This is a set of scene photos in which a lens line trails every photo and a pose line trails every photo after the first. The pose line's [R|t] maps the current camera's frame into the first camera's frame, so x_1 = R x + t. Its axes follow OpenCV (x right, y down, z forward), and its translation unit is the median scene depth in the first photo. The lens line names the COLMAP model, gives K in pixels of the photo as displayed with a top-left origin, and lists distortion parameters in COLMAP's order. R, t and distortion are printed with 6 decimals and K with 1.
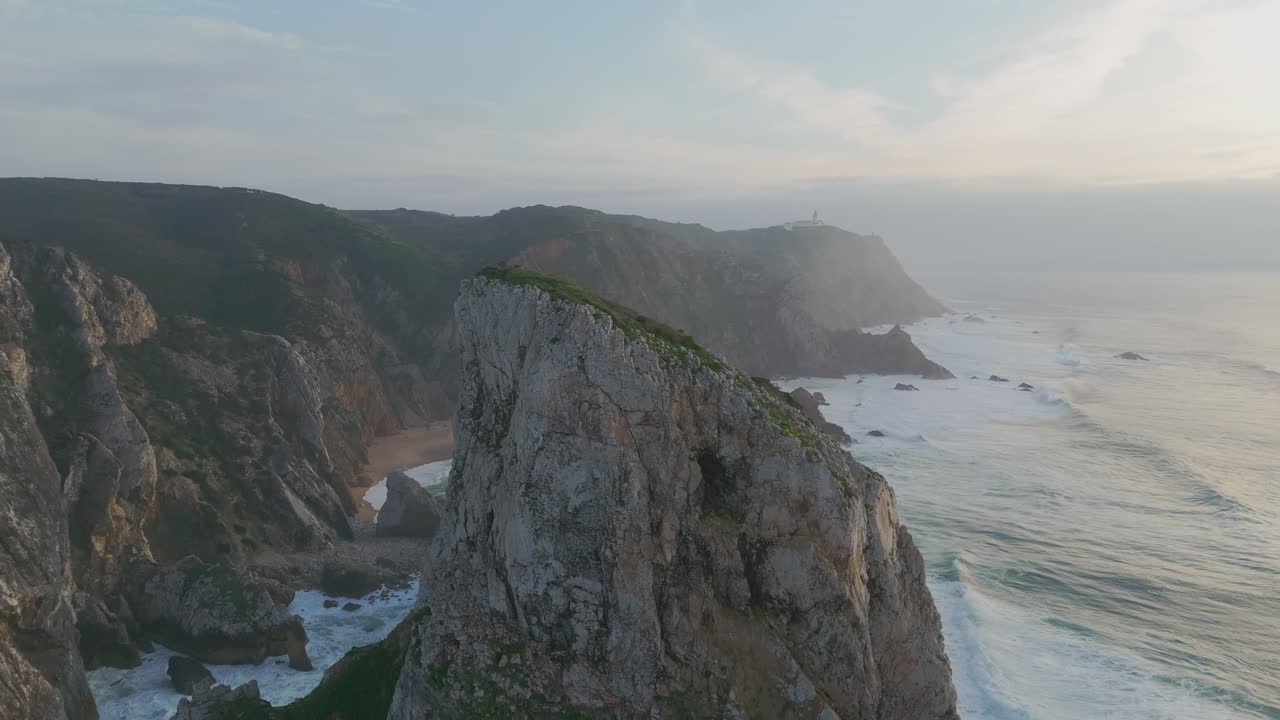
lens RADIAL K [[967.5, 0, 640.6], [0, 967.5, 360.3], [0, 0, 1]] dist [0.055197, -0.006005]
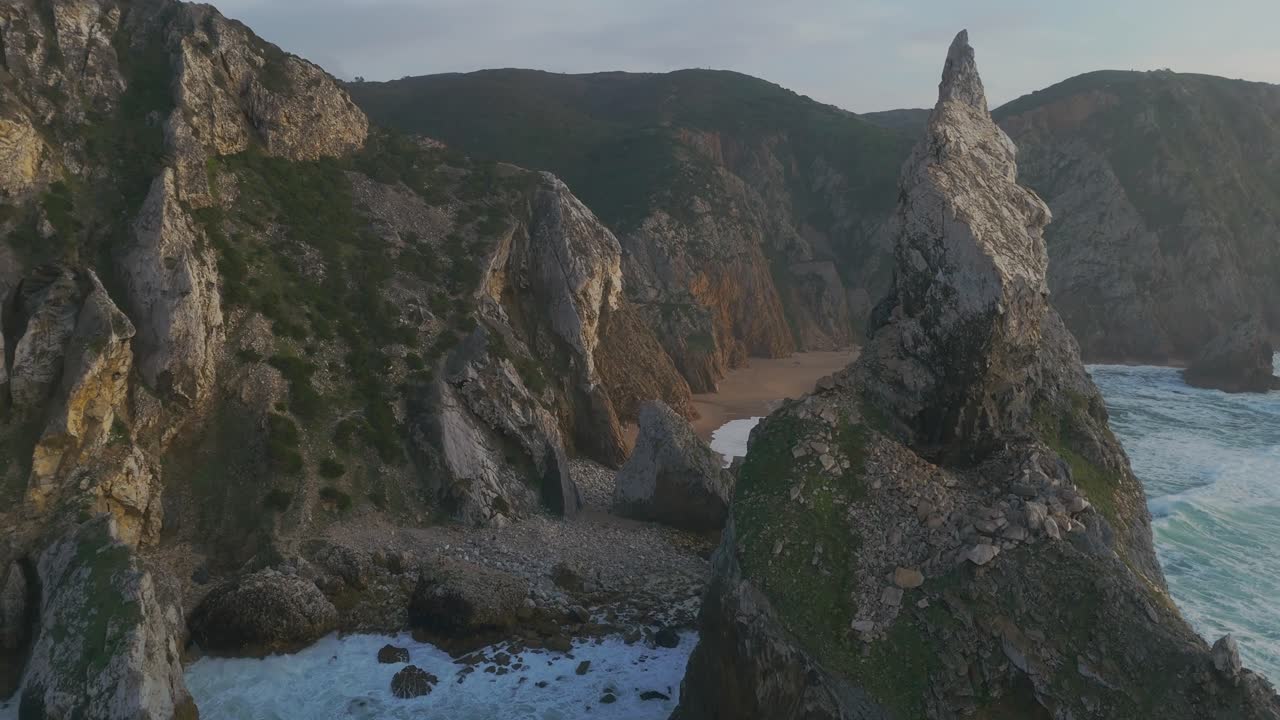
lens RADIAL K [[967.5, 0, 640.0], [0, 967.5, 356.7], [0, 0, 1]] dist [0.055197, -0.006005]
pose [[0.858986, 0.078978, -0.505872, 0.009540], [-0.054690, 0.996532, 0.062716, 0.060133], [0.509070, -0.026206, 0.860326, 0.563254]]
